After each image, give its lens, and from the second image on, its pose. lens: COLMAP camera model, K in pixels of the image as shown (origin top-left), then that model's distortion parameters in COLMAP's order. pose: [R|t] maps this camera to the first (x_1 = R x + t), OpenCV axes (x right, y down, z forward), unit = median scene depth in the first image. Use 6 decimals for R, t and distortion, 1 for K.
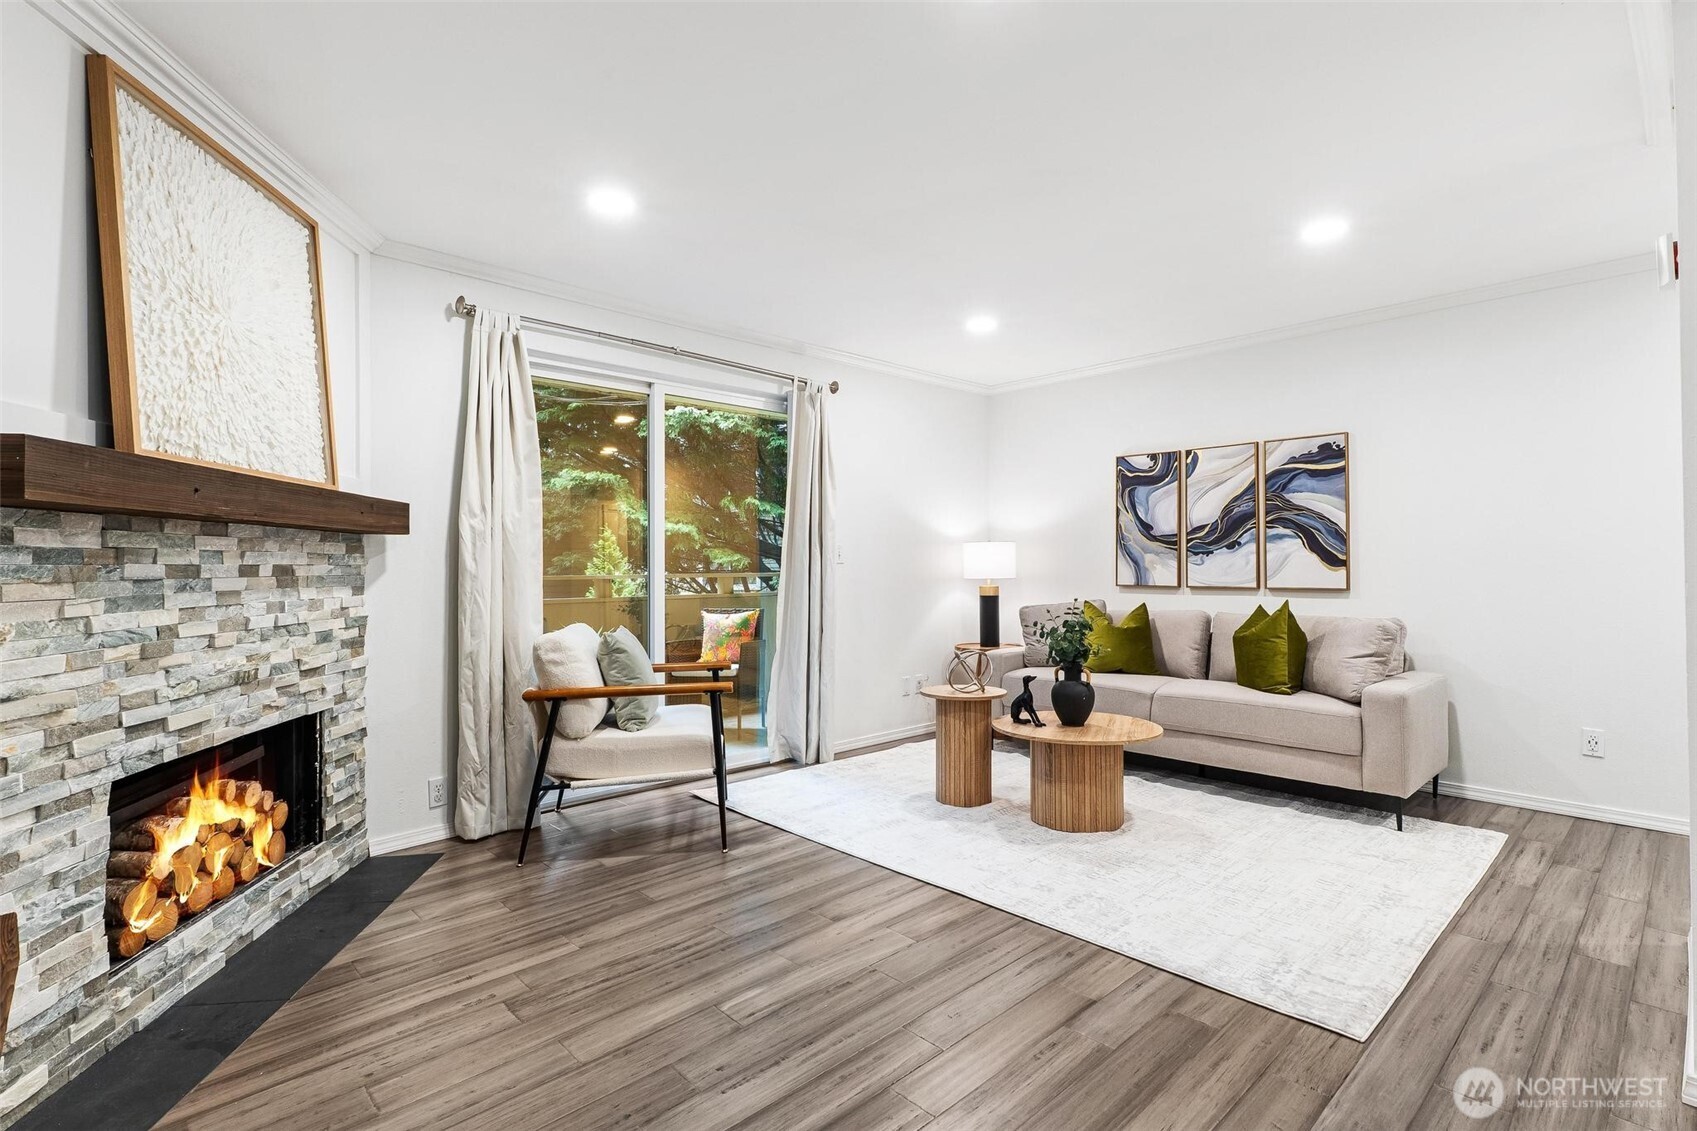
lens RADIAL K [[814.2, 0, 864.9], [0, 814.2, 555.9], [0, 0, 1]] dist [0.001361, -0.001140]
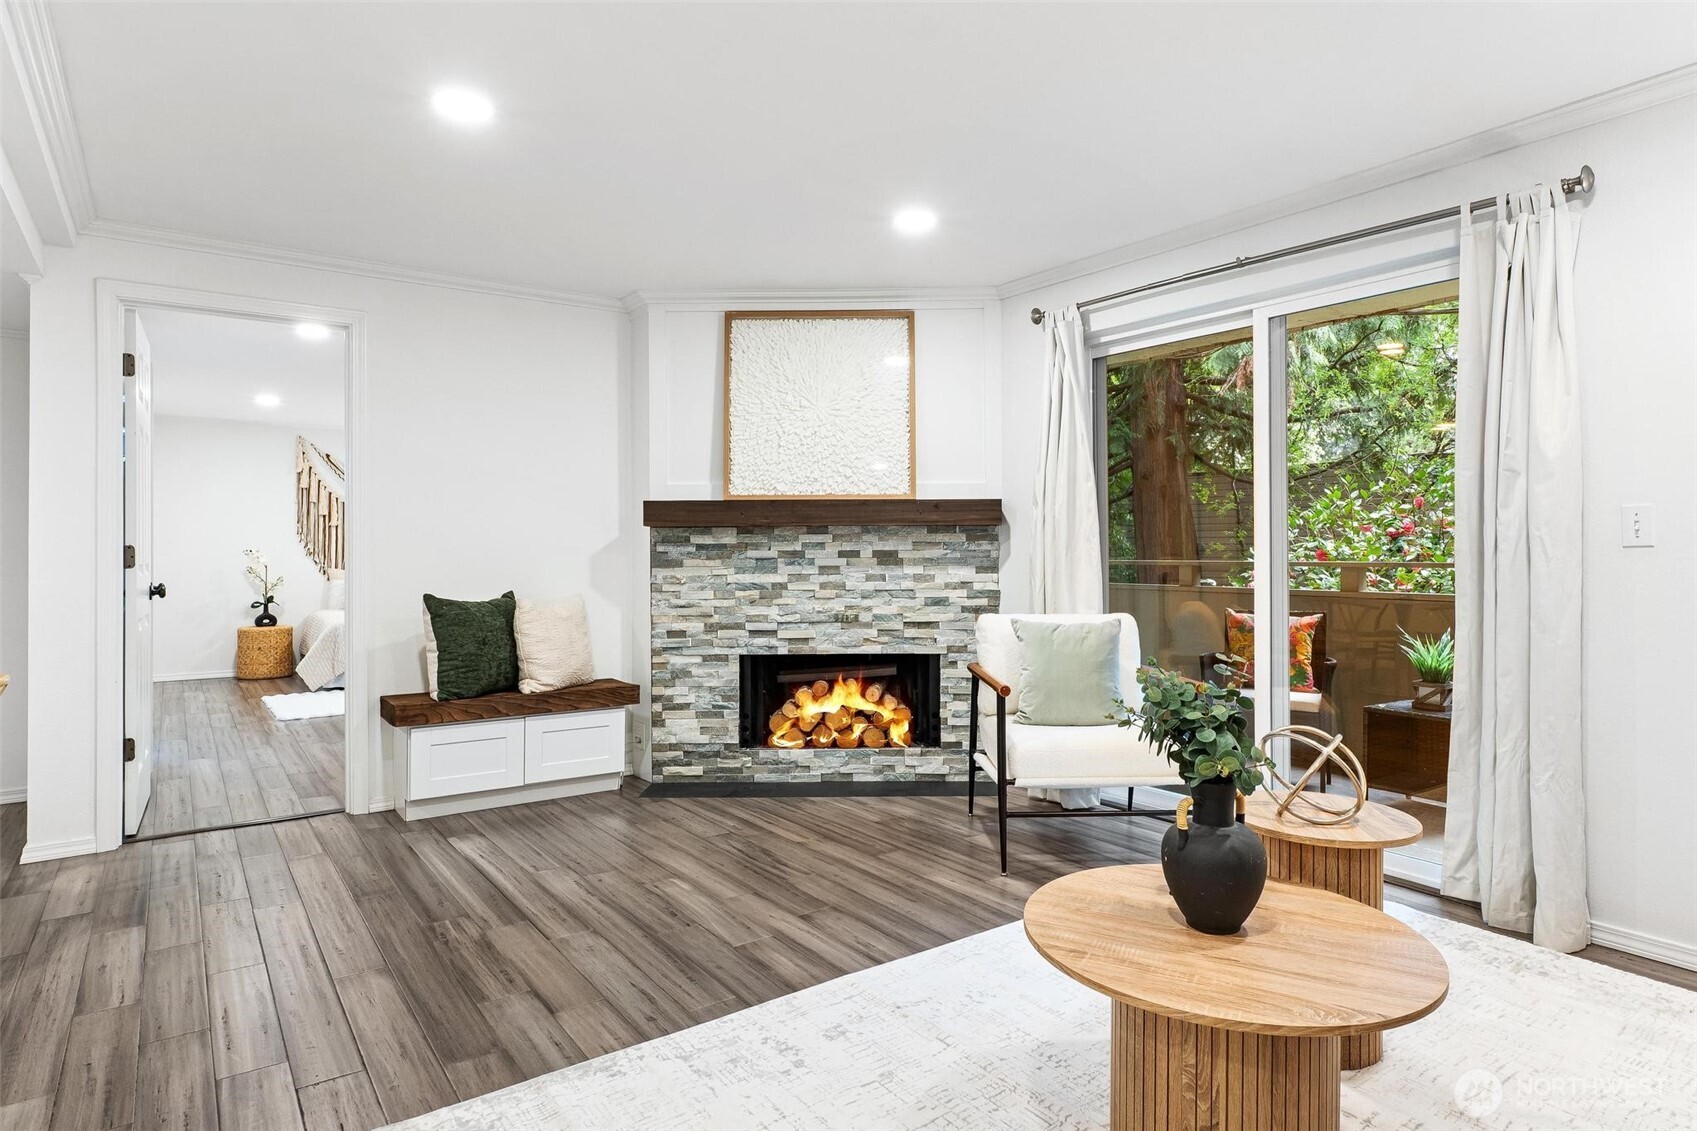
lens RADIAL K [[947.6, 0, 858.1], [0, 947.6, 549.7], [0, 0, 1]] dist [-0.006181, 0.003467]
pose [[-0.138721, 0.003582, -0.990325, 1.125377], [0.016273, 0.999867, 0.001337, 0.007575], [0.990198, -0.015930, -0.138761, 1.284708]]
